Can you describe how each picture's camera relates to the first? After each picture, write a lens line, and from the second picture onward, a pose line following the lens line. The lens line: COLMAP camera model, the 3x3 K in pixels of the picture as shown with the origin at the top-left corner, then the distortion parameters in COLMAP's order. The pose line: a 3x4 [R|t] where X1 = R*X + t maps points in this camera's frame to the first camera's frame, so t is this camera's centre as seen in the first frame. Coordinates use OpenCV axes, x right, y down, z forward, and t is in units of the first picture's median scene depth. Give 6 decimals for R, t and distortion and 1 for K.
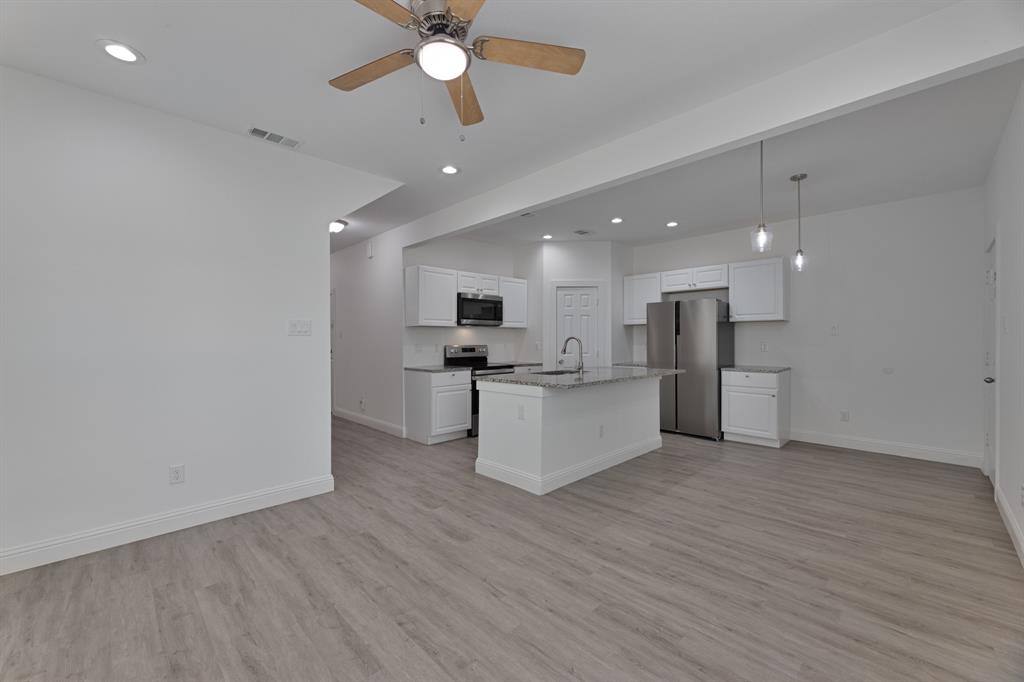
lens RADIAL K [[412.5, 0, 513.7], [0, 412.5, 339.4], [0, 0, 1]] dist [-0.002173, -0.000714]
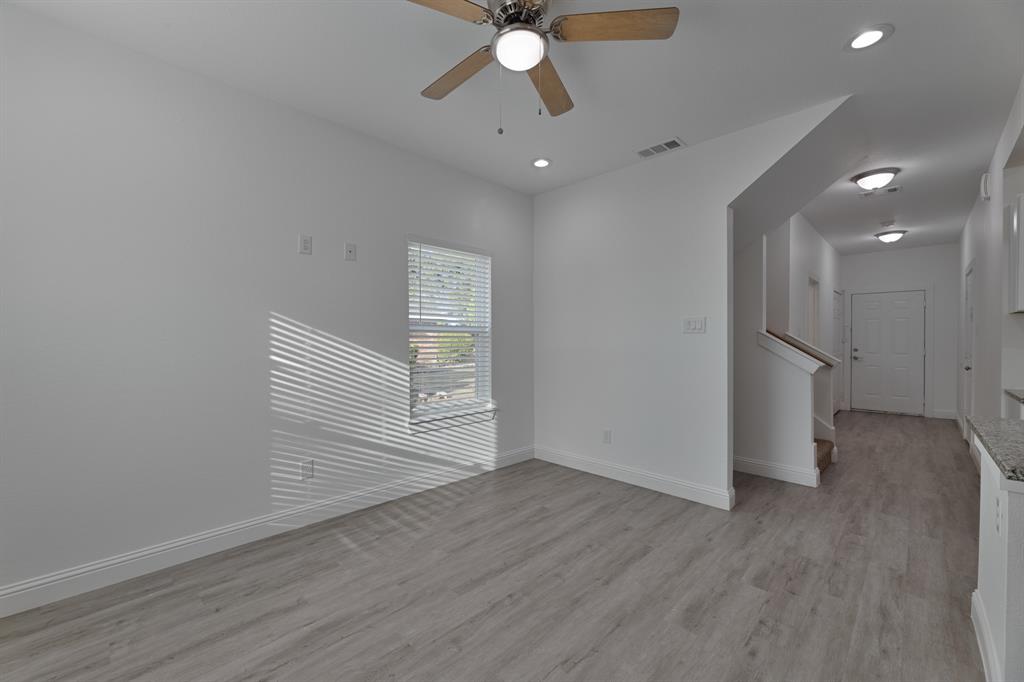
lens RADIAL K [[412.5, 0, 501.2], [0, 412.5, 339.8], [0, 0, 1]] dist [-0.002173, -0.000714]
pose [[-0.004957, 0.007961, -0.999956, 0.438963], [-0.000456, 0.999968, 0.007964, -0.003219], [0.999988, 0.000496, -0.004953, 0.520335]]
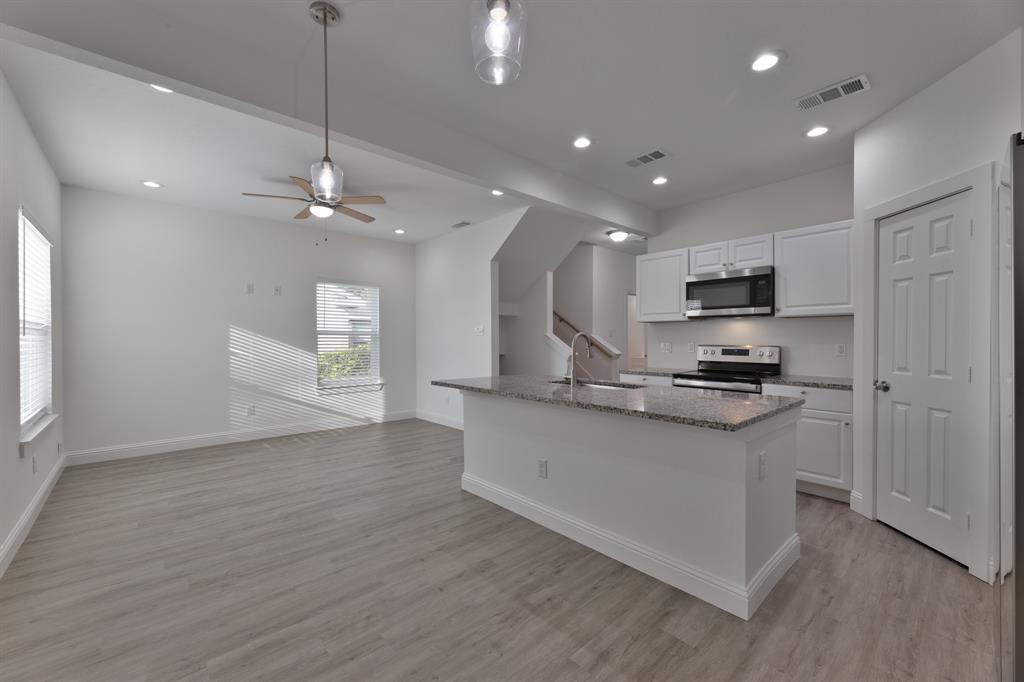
lens RADIAL K [[412.5, 0, 500.3], [0, 412.5, 339.5], [0, 0, 1]] dist [-0.002173, -0.000714]
pose [[-0.064618, 0.004522, -0.997900, 1.059409], [0.004157, 0.999982, 0.004262, 0.000191], [0.997901, -0.003873, -0.064636, 1.130725]]
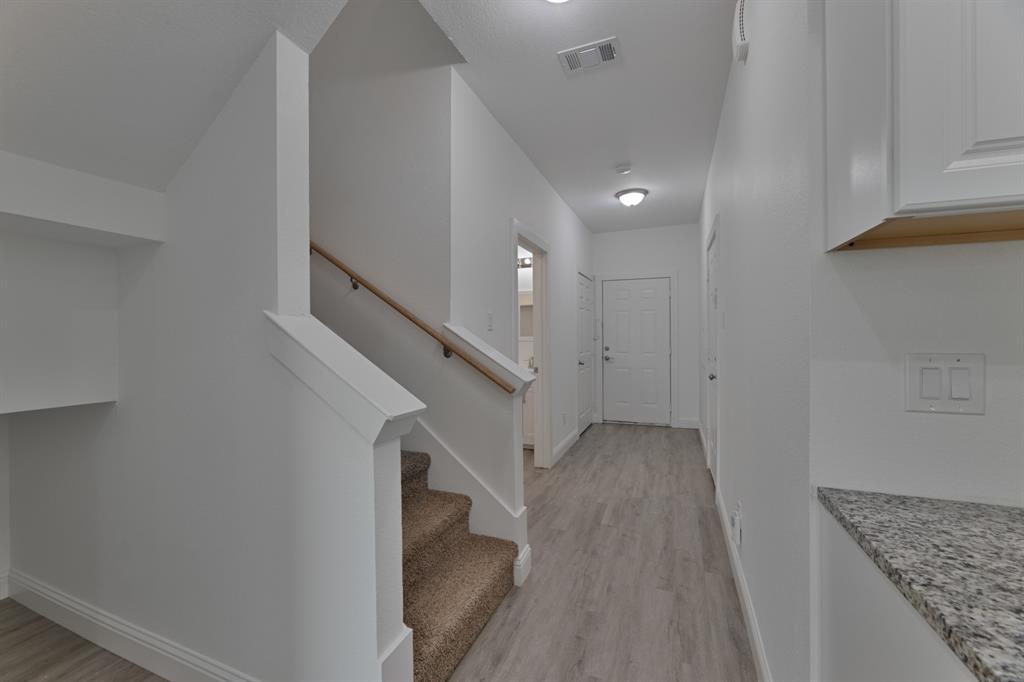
lens RADIAL K [[412.5, 0, 504.9], [0, 412.5, 337.2], [0, 0, 1]] dist [-0.002173, -0.000714]
pose [[0.385471, 0.002555, -0.922716, -0.240288], [0.006623, 0.999963, 0.005536, 0.003456], [0.922696, -0.008246, 0.385440, 1.258258]]
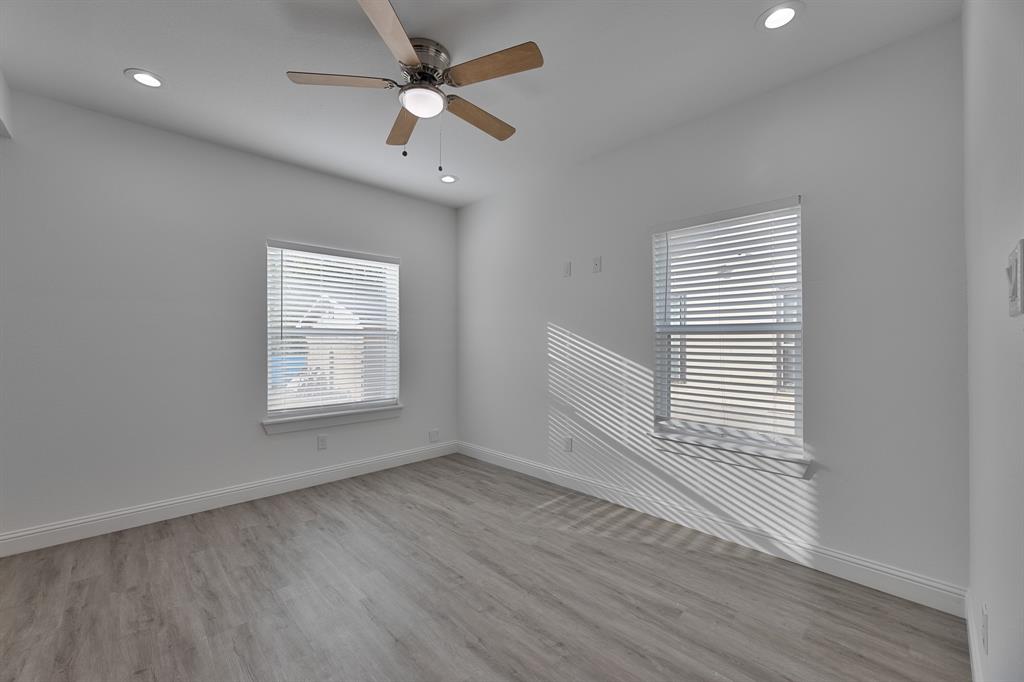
lens RADIAL K [[412.5, 0, 507.9], [0, 412.5, 334.0], [0, 0, 1]] dist [-0.002173, -0.000714]
pose [[-0.999783, 0.004068, 0.020436, -0.233180], [0.003604, 0.999736, -0.022695, 0.006107], [-0.020523, -0.022617, -0.999534, 1.173381]]
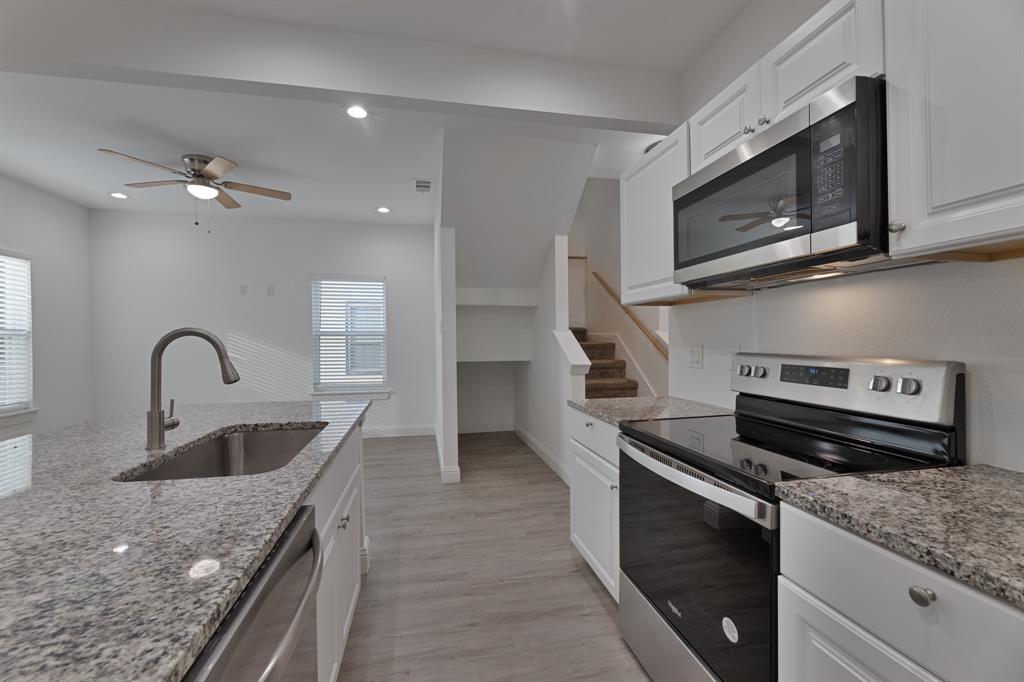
lens RADIAL K [[412.5, 0, 500.9], [0, 412.5, 338.8], [0, 0, 1]] dist [-0.002173, -0.000714]
pose [[-0.558486, 0.005972, -0.829492, 0.340769], [0.010795, 0.999942, -0.000069, 0.003716], [0.829444, -0.008993, -0.558518, 1.710738]]
